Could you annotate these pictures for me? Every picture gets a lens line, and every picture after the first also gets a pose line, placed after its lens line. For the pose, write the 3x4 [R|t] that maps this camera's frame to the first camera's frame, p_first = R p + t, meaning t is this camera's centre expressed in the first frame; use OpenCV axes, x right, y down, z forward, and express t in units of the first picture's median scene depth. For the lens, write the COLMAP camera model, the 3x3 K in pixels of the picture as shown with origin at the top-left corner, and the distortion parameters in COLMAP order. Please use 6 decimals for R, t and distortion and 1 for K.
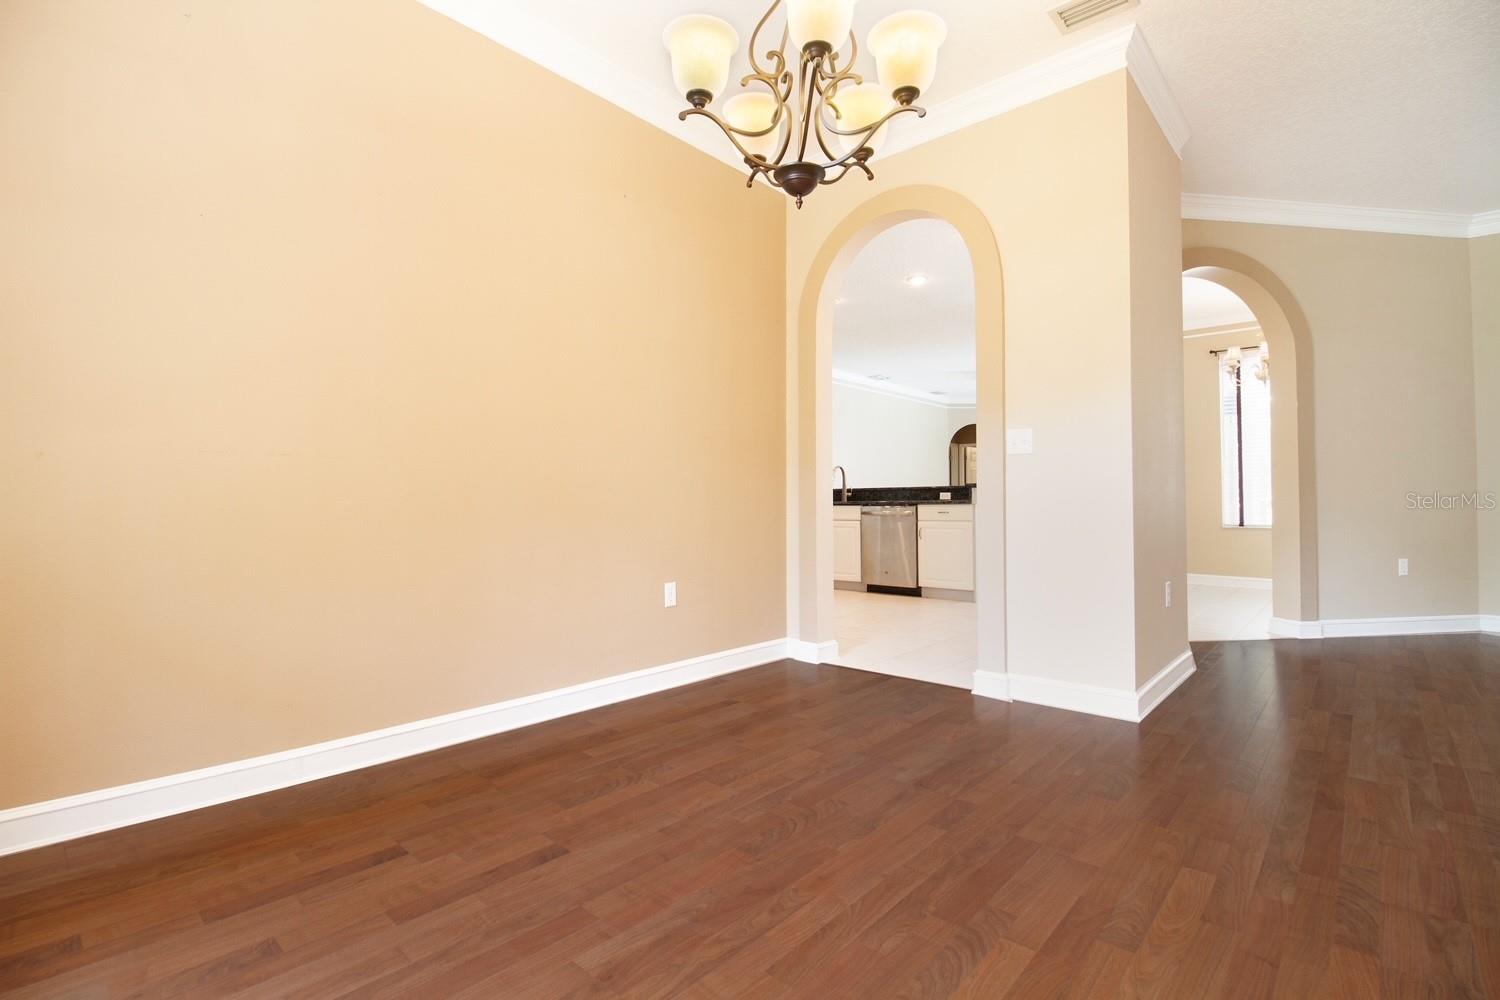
lens RADIAL K [[695.9, 0, 750.1], [0, 695.9, 494.8], [0, 0, 1]] dist [-0.003760, -0.004920]
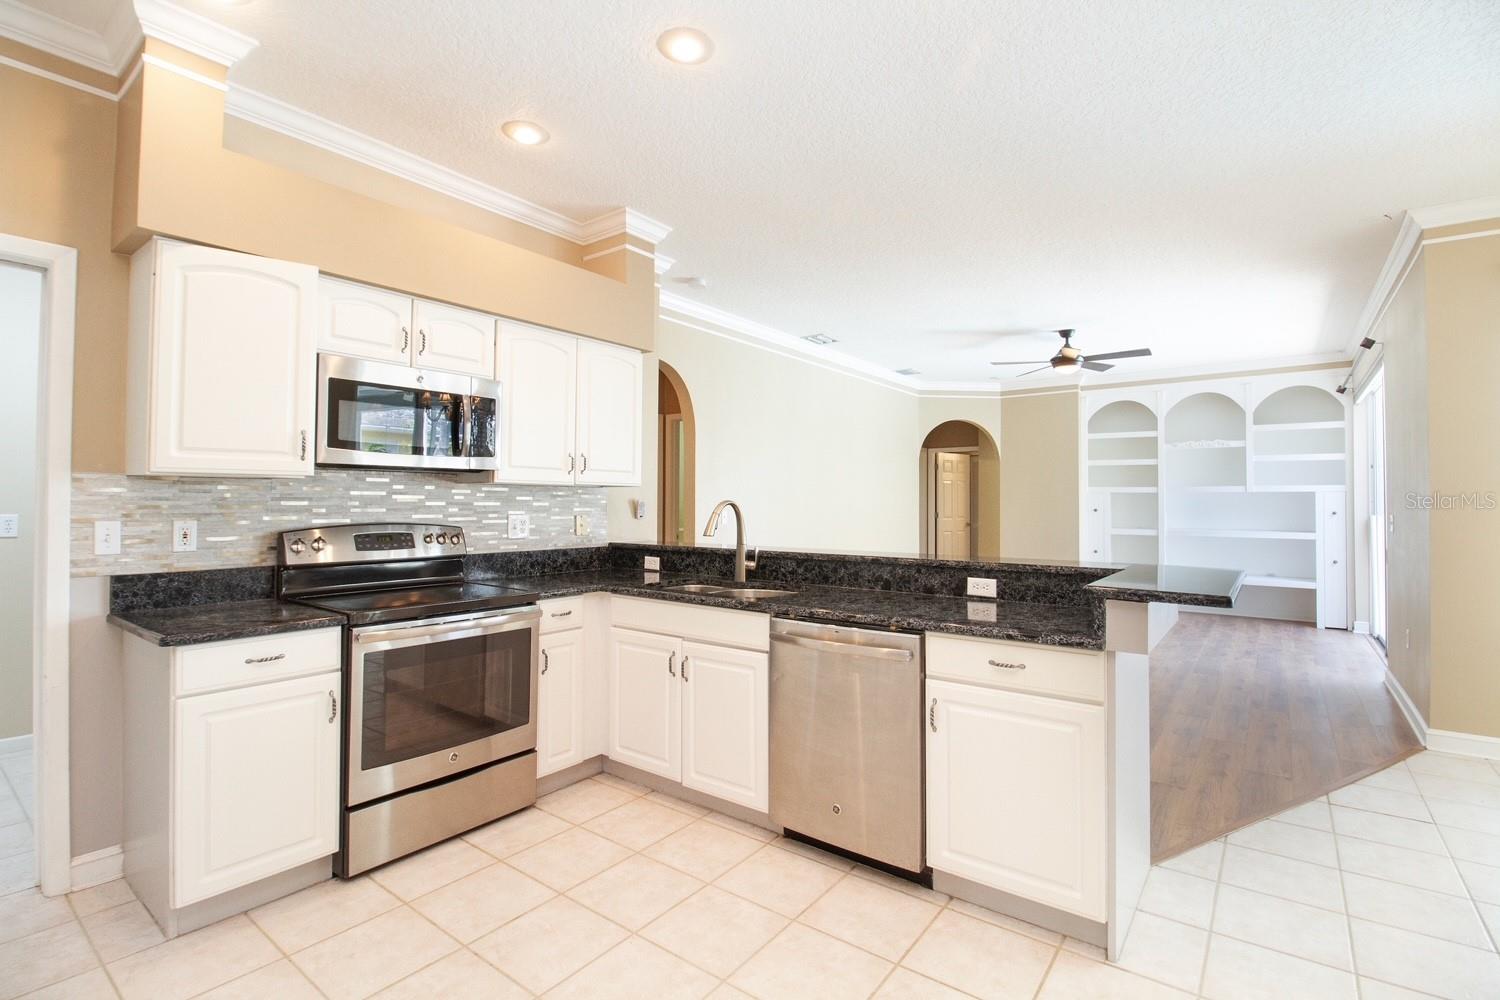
lens RADIAL K [[695.9, 0, 747.6], [0, 695.9, 492.6], [0, 0, 1]] dist [-0.003760, -0.004920]
pose [[0.996682, 0.008951, 0.080902, 0.129875], [-0.008937, 0.999960, -0.000536, -0.057859], [-0.080904, -0.000189, 0.996722, 0.696875]]
